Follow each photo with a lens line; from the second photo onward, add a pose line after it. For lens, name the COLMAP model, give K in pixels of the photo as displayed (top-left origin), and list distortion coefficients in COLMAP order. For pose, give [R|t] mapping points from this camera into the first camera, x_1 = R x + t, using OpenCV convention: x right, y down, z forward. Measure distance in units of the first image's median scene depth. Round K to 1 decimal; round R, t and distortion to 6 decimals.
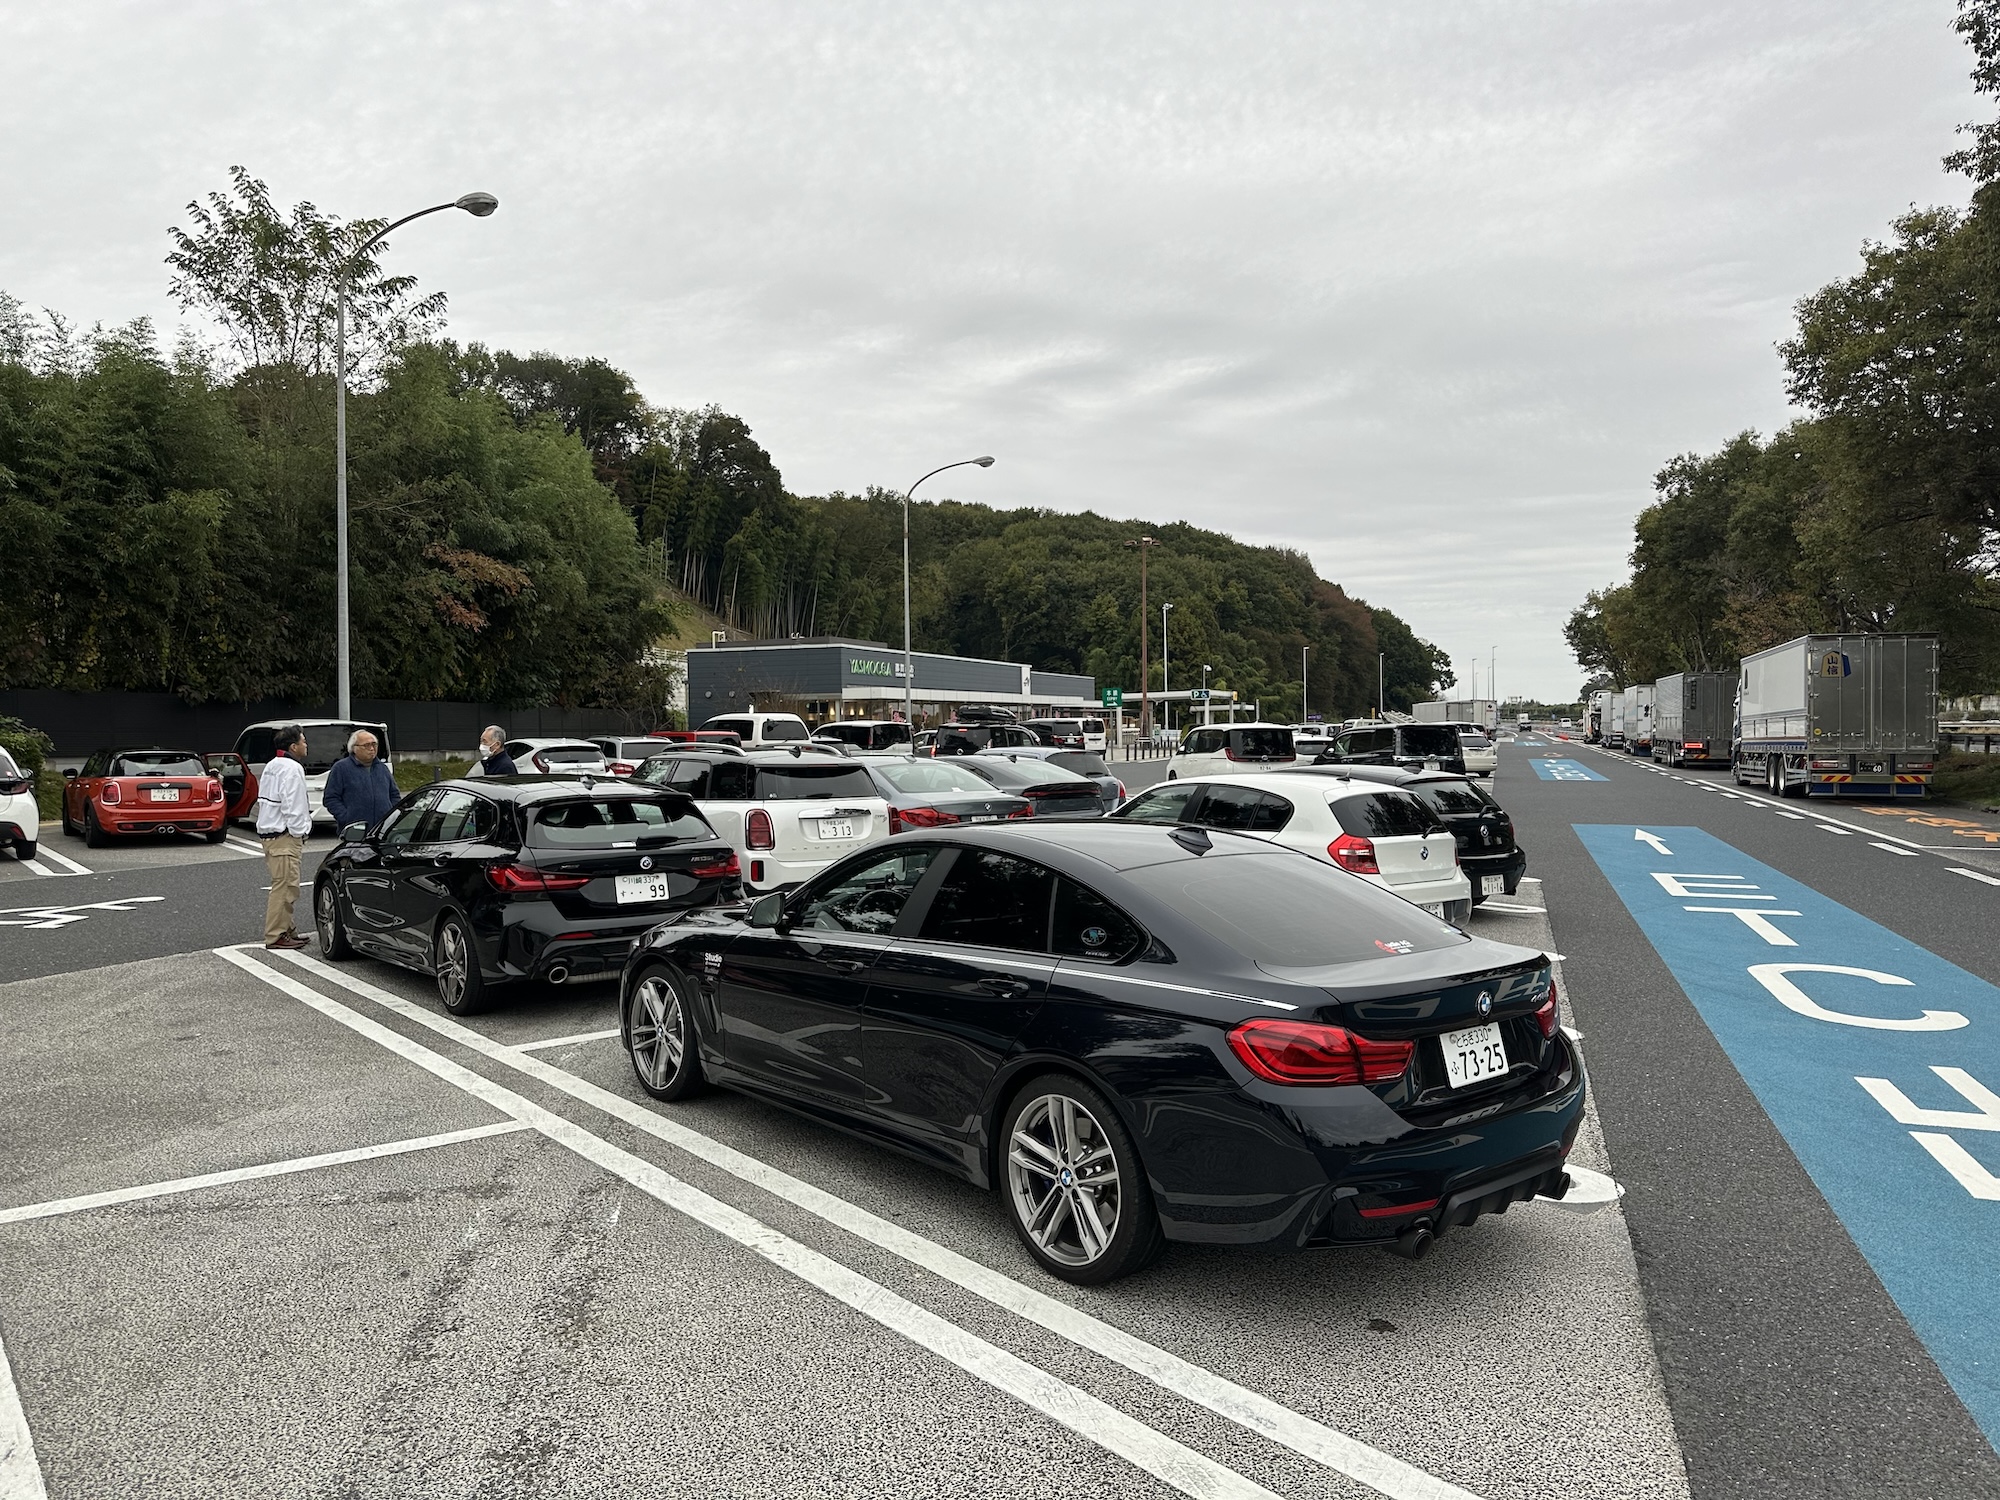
lens RADIAL K [[1393.1, 0, 1006.8], [0, 1393.1, 753.6], [0, 0, 1]] dist [0.110384, -0.159912]
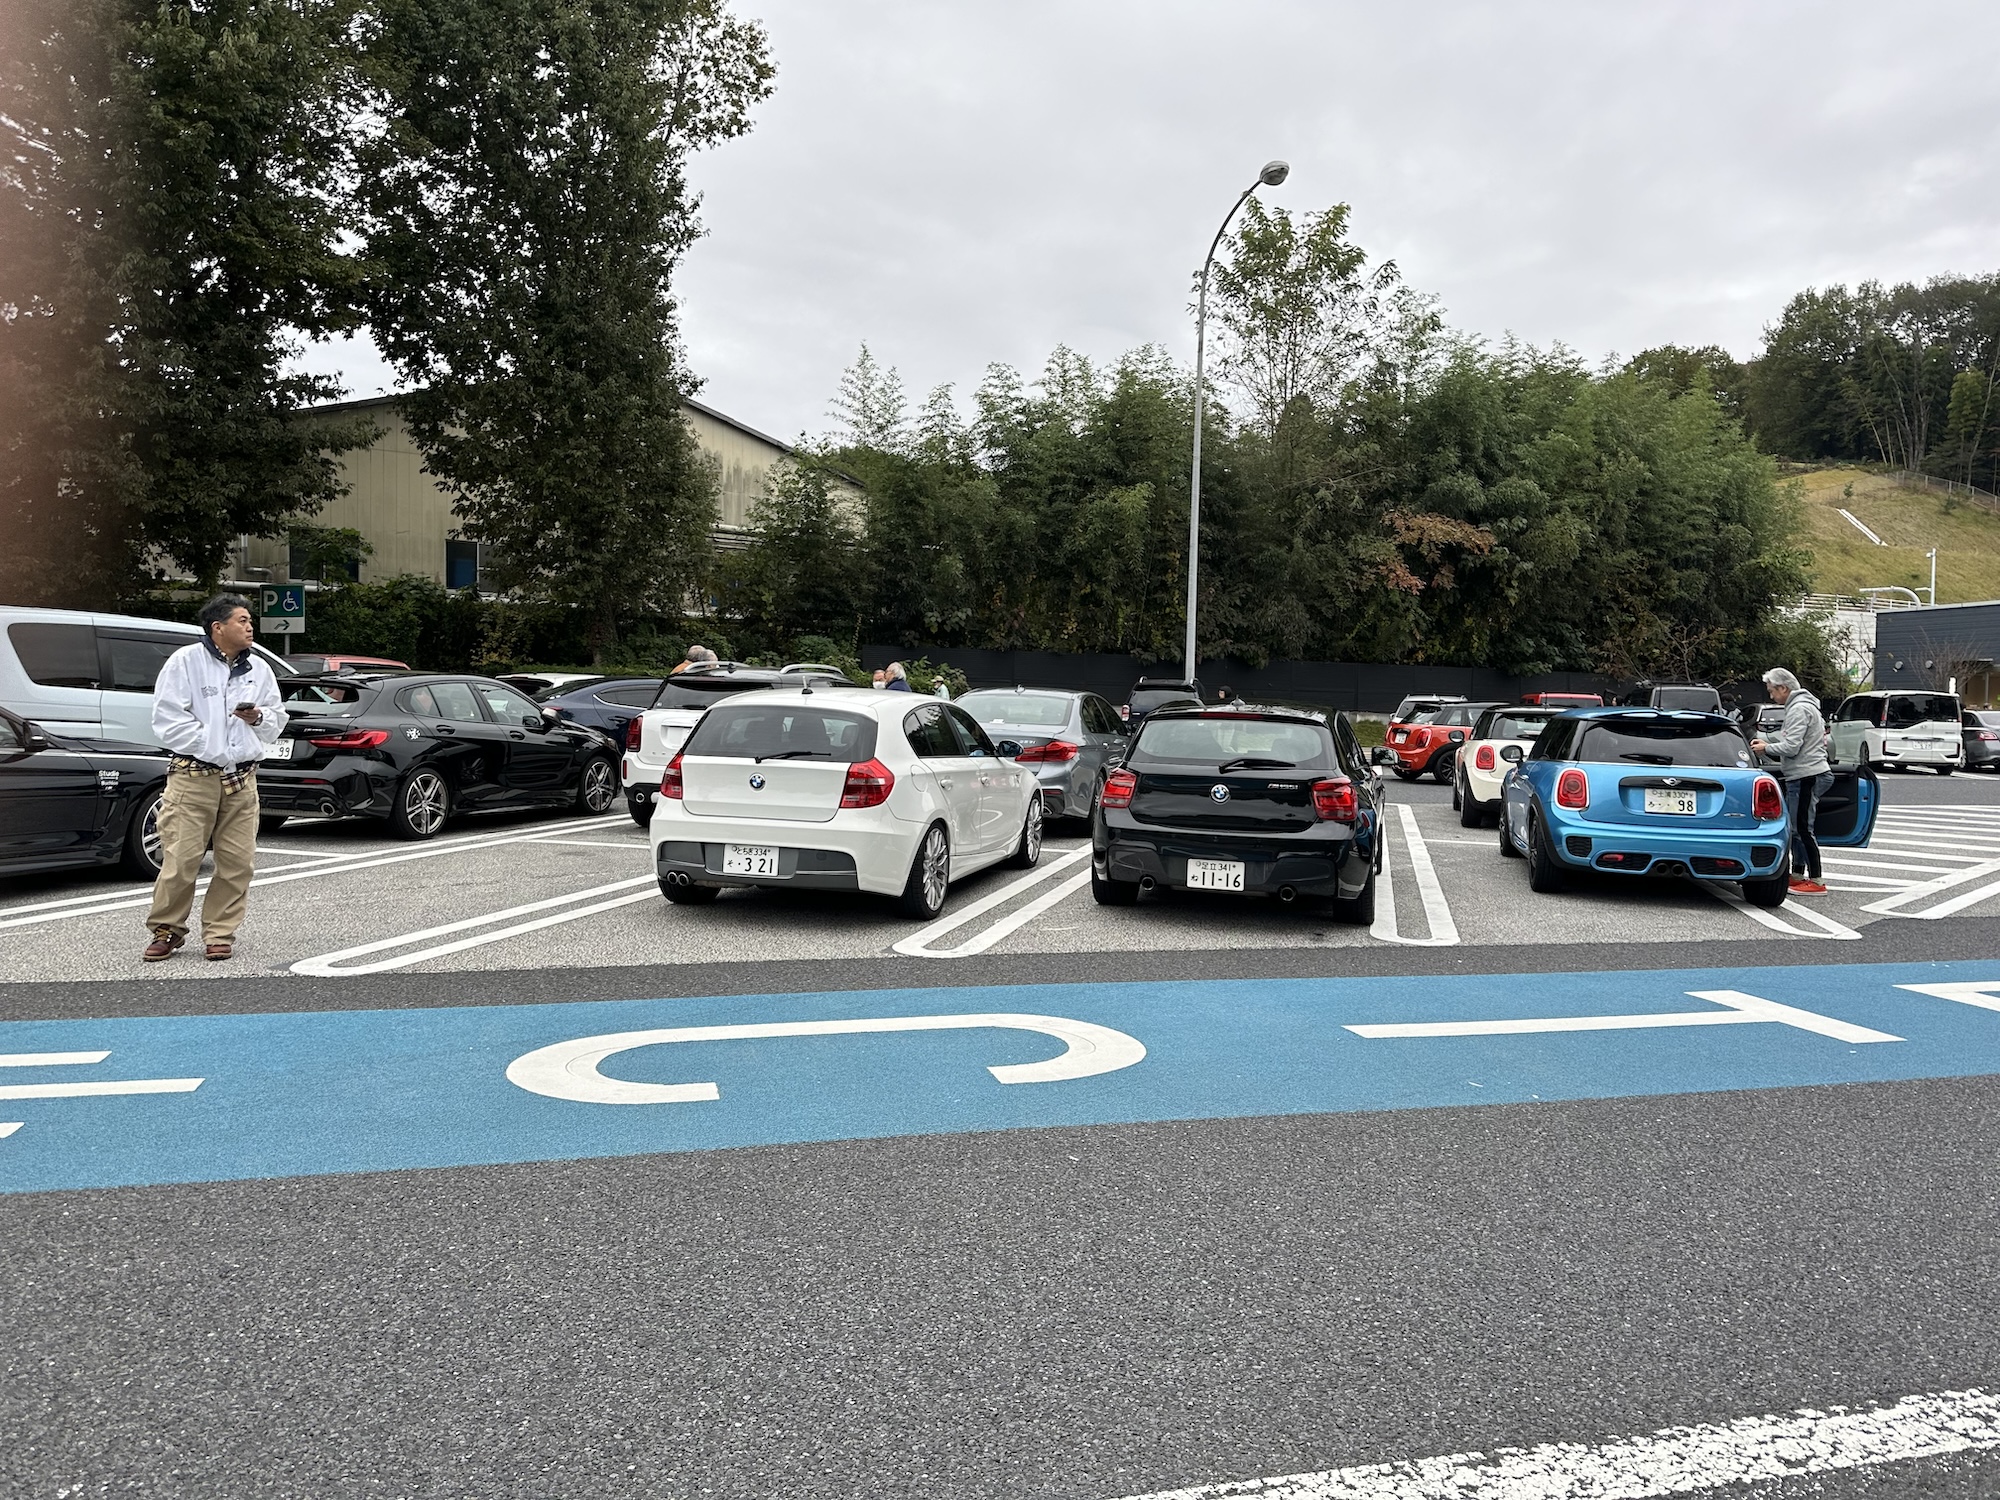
lens RADIAL K [[1380.1, 0, 991.1], [0, 1380.1, 755.4], [0, 0, 1]] dist [0.128487, -0.160646]
pose [[0.567068, 0.051821, -0.822039, 0.165067], [-0.041860, 0.998542, 0.034071, 0.004210], [0.822607, 0.015090, 0.568411, 0.111715]]
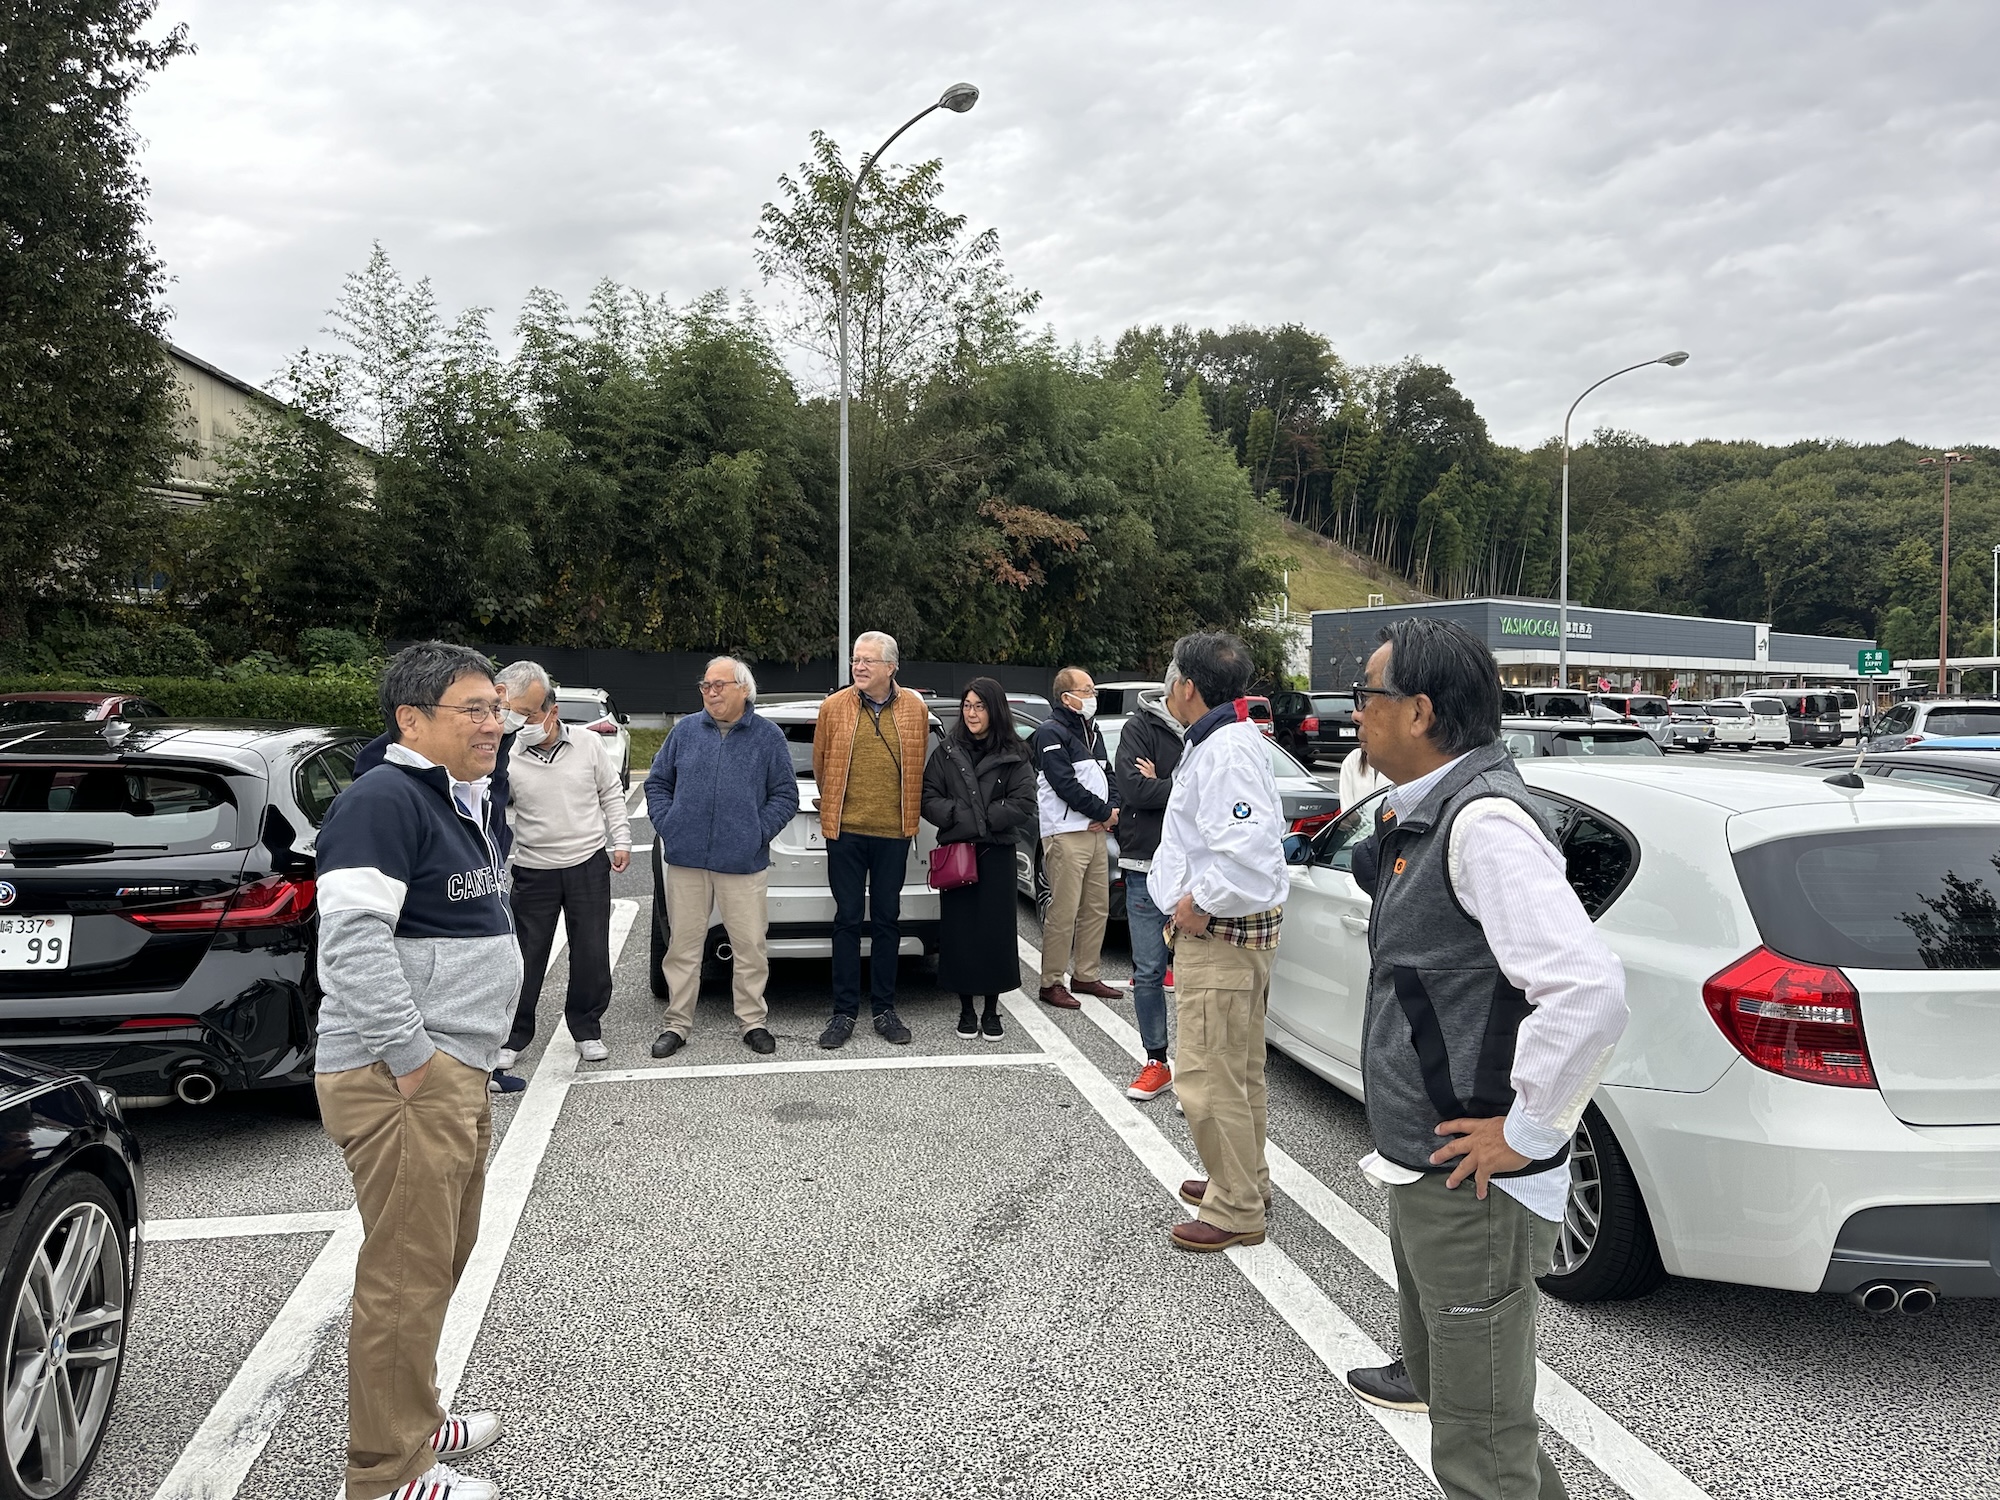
lens RADIAL K [[1395.2, 0, 979.8], [0, 1395.2, 749.2], [0, 0, 1]] dist [0.115025, -0.166035]
pose [[0.868335, 0.028317, -0.495169, 0.039737], [-0.021213, 0.999576, 0.019965, 0.001333], [0.495524, -0.006832, 0.868567, 0.101535]]
